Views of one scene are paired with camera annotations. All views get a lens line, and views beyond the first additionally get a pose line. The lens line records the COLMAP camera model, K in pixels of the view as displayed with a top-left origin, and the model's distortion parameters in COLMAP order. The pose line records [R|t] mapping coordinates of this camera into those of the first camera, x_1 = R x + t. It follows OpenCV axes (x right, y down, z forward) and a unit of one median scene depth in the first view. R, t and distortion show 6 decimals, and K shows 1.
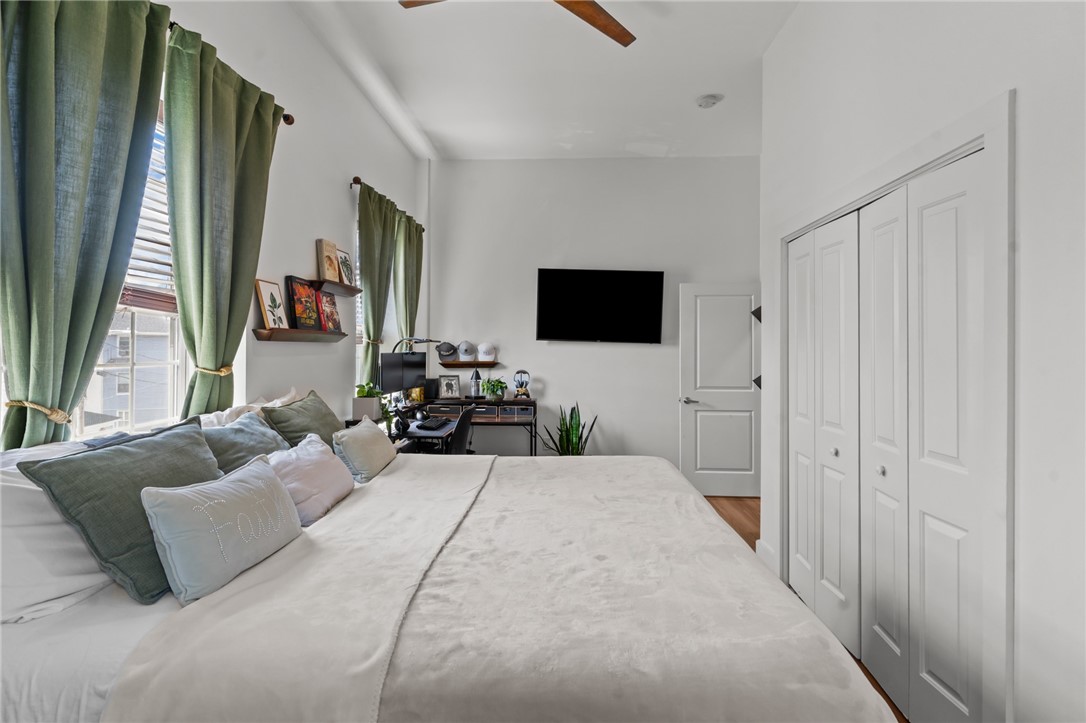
lens RADIAL K [[524.1, 0, 542.0], [0, 524.1, 345.7], [0, 0, 1]] dist [0.000905, 0.000125]
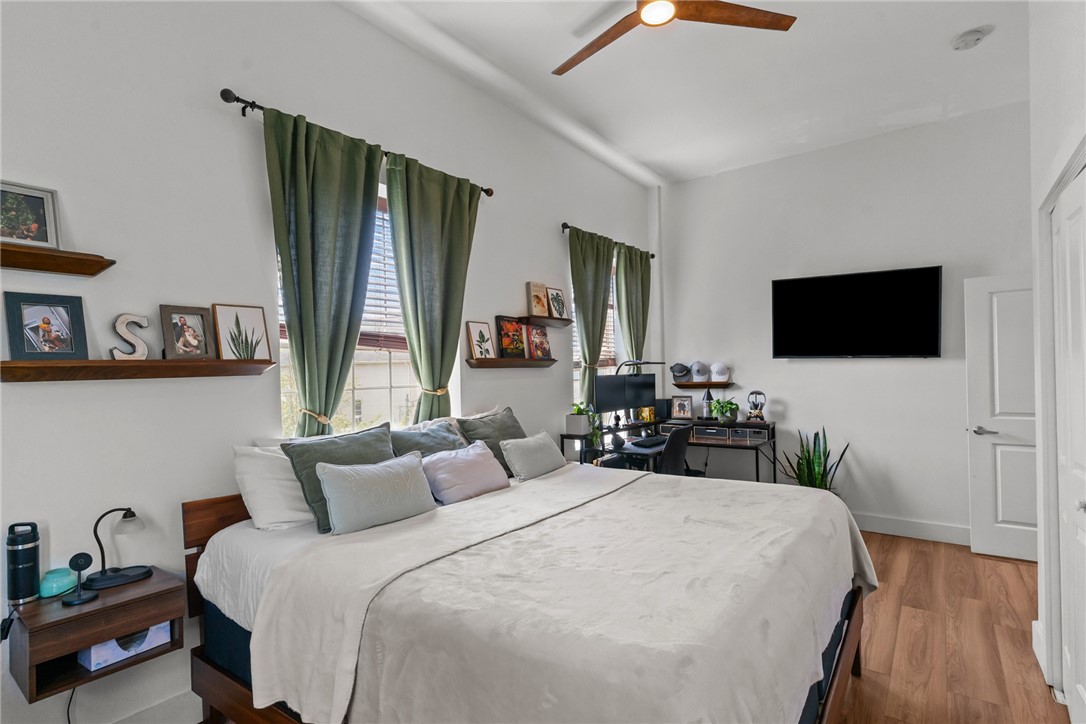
lens RADIAL K [[529.6, 0, 544.2], [0, 529.6, 371.4], [0, 0, 1]] dist [0.003620, 0.000313]
pose [[0.834226, -0.020532, -0.551040, 0.258165], [0.026064, 0.999658, 0.002210, -0.000161], [0.550806, -0.016206, 0.834476, 0.002467]]
